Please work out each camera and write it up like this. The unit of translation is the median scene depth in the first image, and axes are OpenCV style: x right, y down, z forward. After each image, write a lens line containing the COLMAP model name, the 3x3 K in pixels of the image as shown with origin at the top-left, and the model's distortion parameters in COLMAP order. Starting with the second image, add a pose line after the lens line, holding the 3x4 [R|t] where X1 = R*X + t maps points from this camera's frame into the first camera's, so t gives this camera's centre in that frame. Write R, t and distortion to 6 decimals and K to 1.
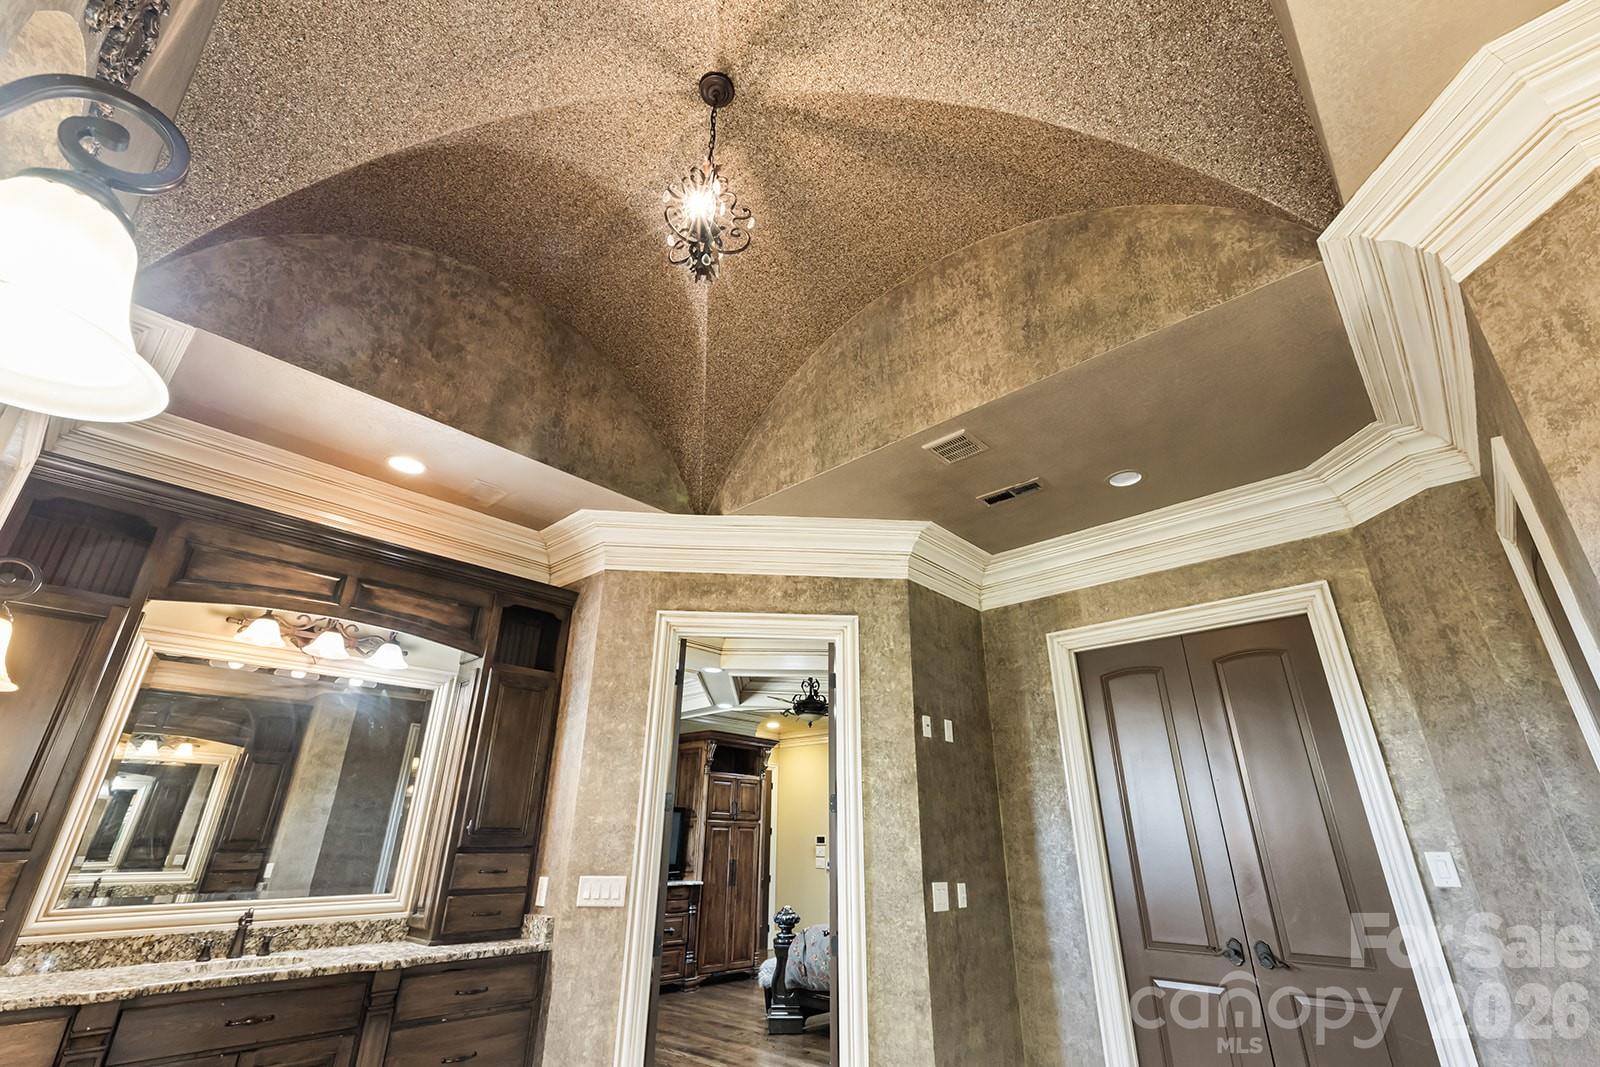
lens RADIAL K [[713.9, 0, 801.8], [0, 713.9, 527.8], [0, 0, 1]] dist [0.002793, 0.000133]
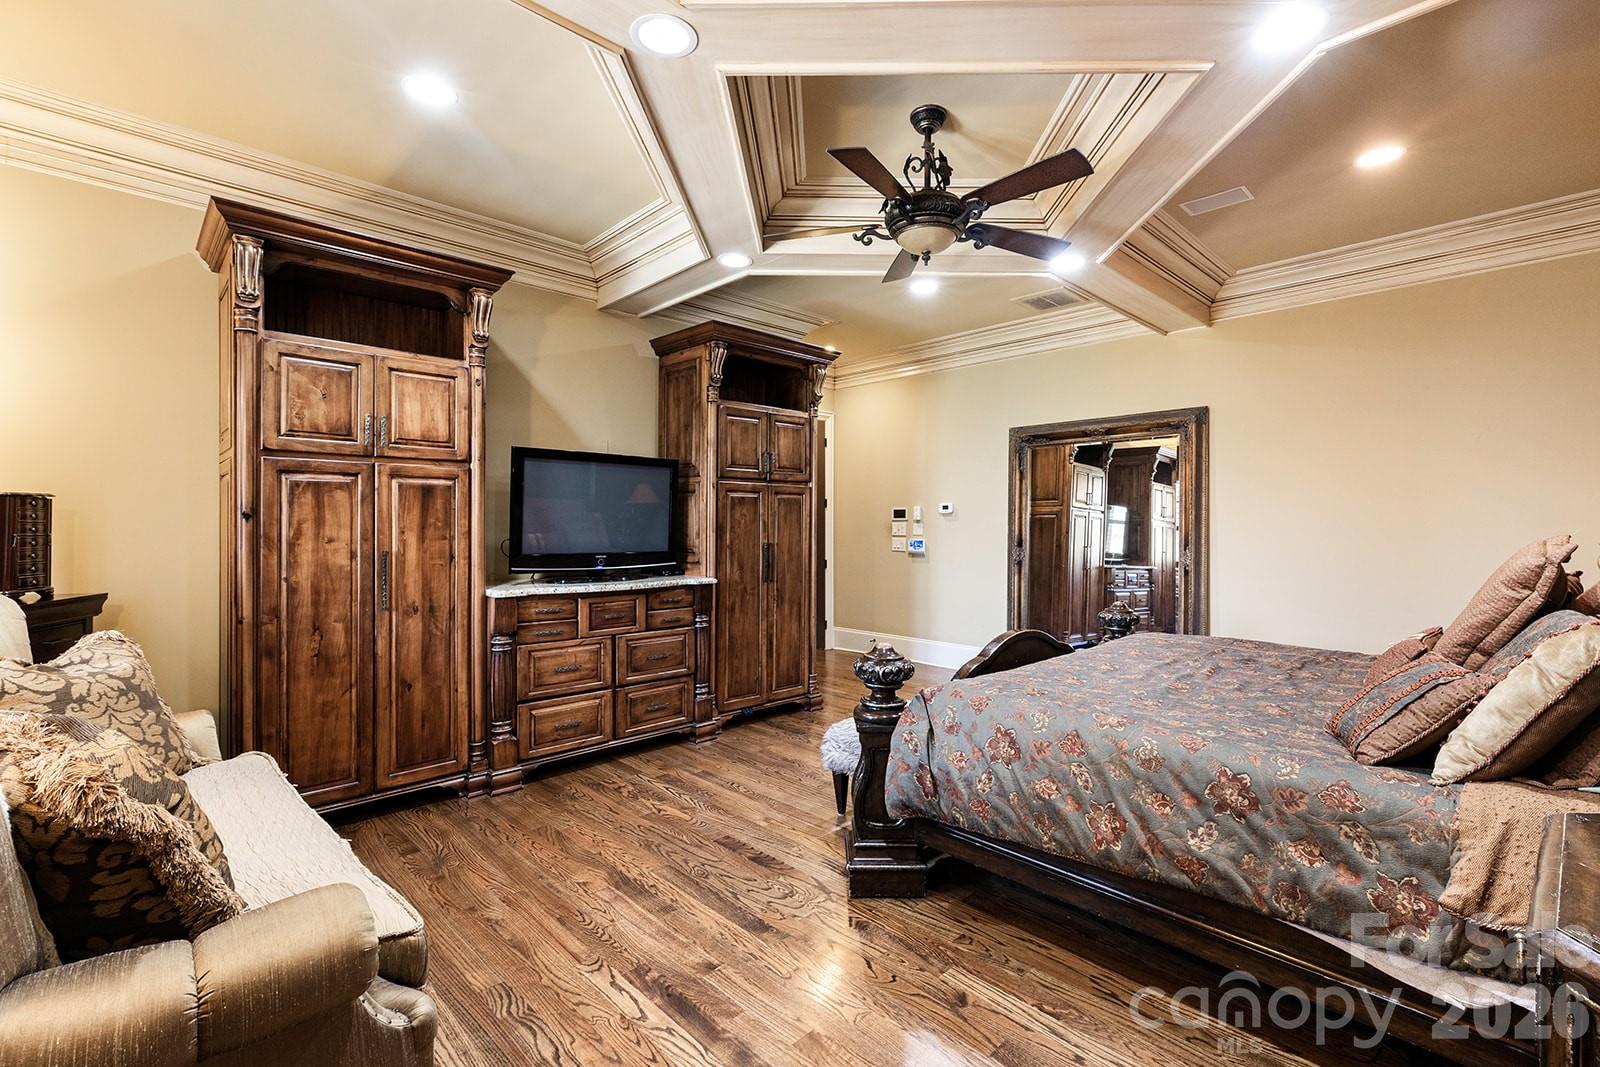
lens RADIAL K [[713.9, 0, 799.6], [0, 713.9, 531.4], [0, 0, 1]] dist [0.002793, 0.000133]
pose [[0.997896, -0.009327, -0.064168, -0.033005], [0.035096, 0.909808, 0.413542, 0.217096], [0.054524, -0.414924, 0.908221, 0.479039]]
